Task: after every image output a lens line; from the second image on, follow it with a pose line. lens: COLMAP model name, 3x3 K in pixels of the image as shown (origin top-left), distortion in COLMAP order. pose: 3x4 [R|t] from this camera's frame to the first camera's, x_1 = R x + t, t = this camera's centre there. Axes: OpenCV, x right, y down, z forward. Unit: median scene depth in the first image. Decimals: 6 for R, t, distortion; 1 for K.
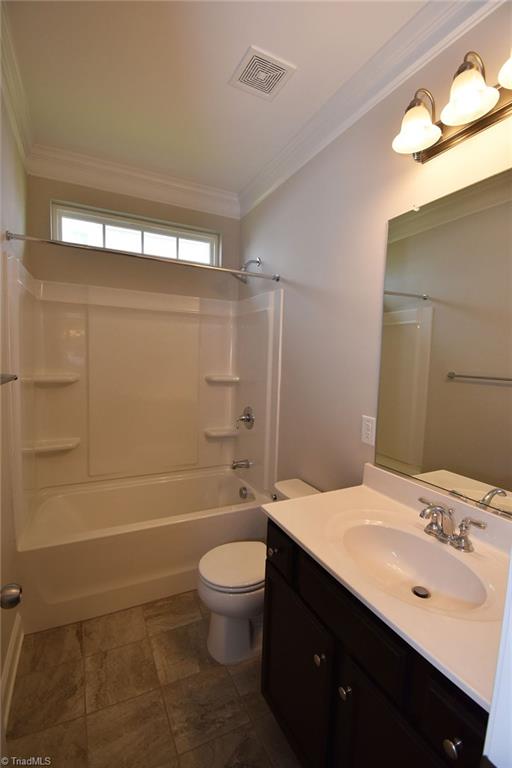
lens RADIAL K [[343.1, 0, 253.3], [0, 343.1, 378.9], [0, 0, 1]] dist [-0.000234, -0.008149]
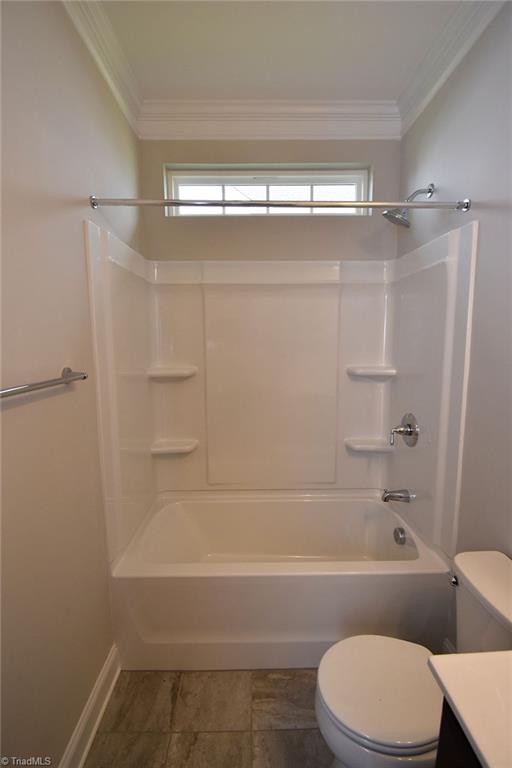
lens RADIAL K [[343.1, 0, 258.7], [0, 343.1, 382.6], [0, 0, 1]] dist [-0.000234, -0.008149]
pose [[0.904918, 0.016931, -0.425250, 0.002585], [0.005513, 0.998658, 0.051493, -0.017714], [0.425551, -0.048942, 0.903610, 0.284414]]
